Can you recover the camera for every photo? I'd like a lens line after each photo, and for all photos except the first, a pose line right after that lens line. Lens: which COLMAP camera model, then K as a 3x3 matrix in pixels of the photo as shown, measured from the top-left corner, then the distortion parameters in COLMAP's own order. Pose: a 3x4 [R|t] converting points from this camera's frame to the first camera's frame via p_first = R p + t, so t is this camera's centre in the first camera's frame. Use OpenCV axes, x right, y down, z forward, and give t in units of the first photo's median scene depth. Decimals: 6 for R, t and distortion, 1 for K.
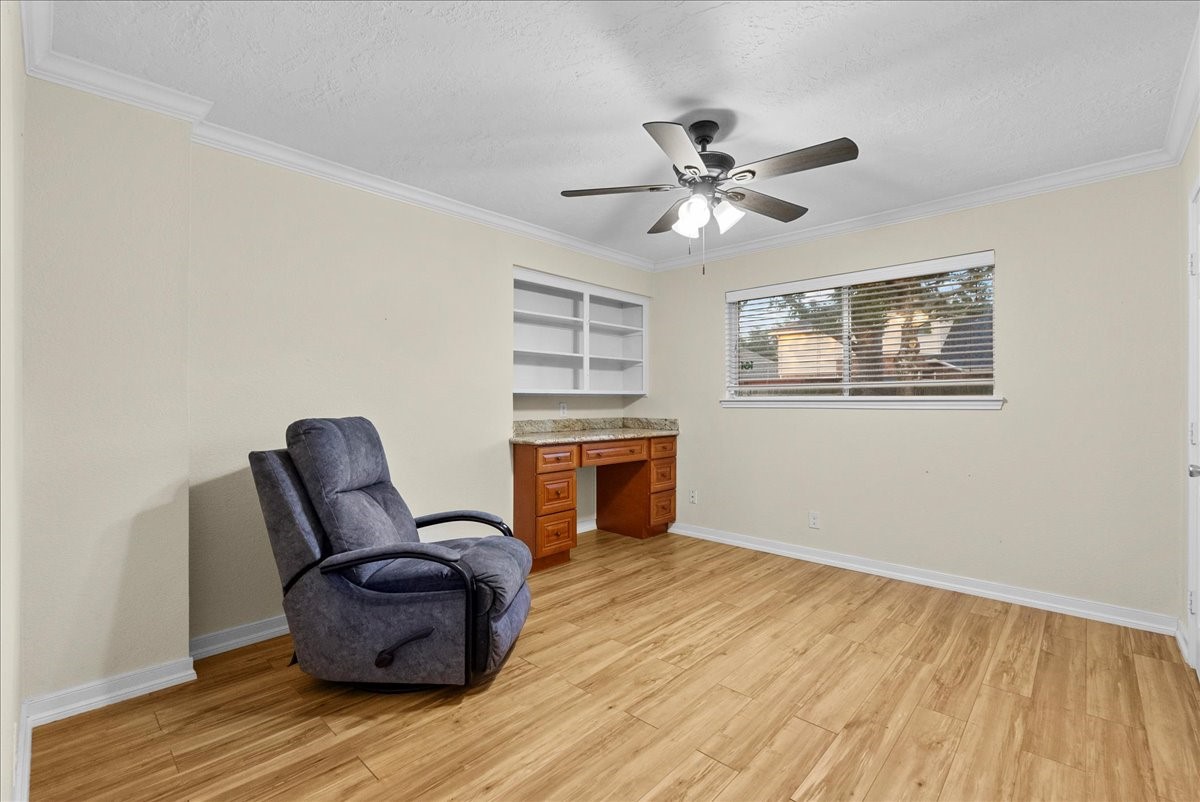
lens RADIAL K [[526.0, 0, 601.3], [0, 526.0, 397.6], [0, 0, 1]] dist [-0.006459, 0.000248]
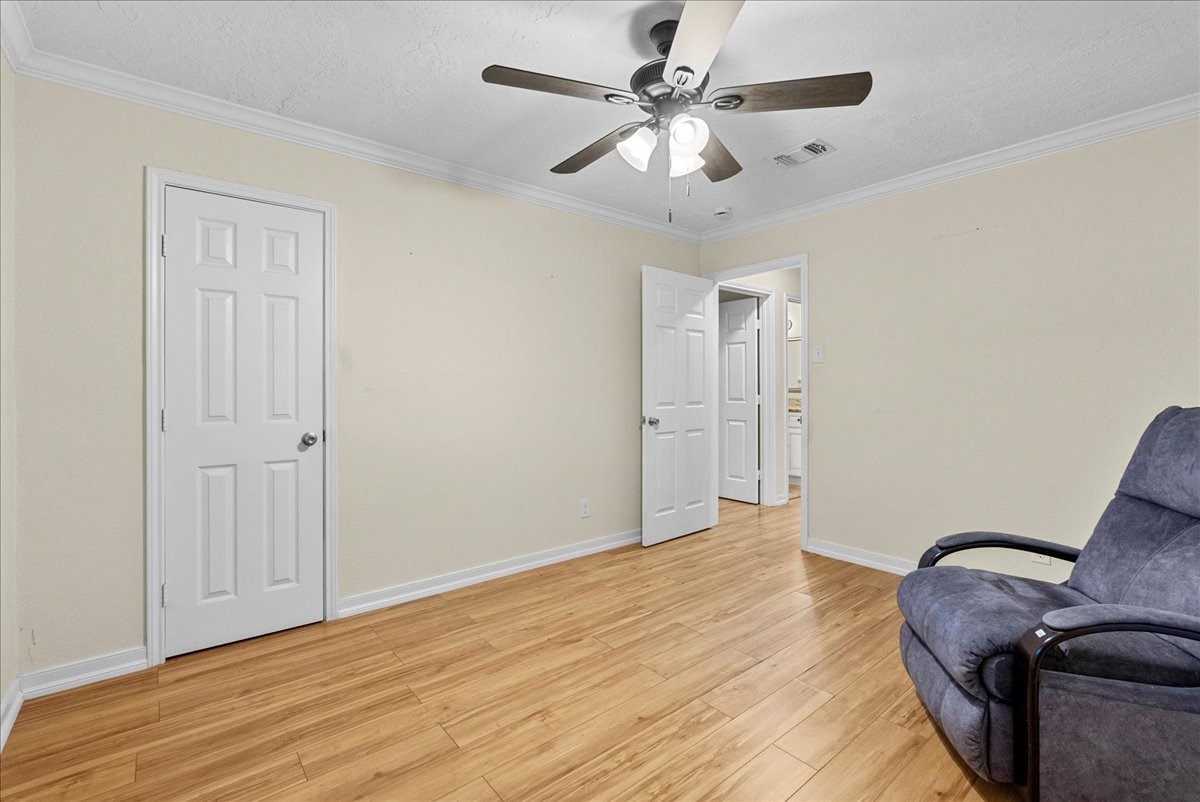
lens RADIAL K [[524.9, 0, 598.1], [0, 524.9, 383.6], [0, 0, 1]] dist [0.000105, 0.000116]
pose [[-0.989774, 0.000588, 0.142640, 0.200630], [-0.000368, 0.999978, -0.006673, 0.006928], [-0.142641, -0.006657, -0.989752, 1.900955]]
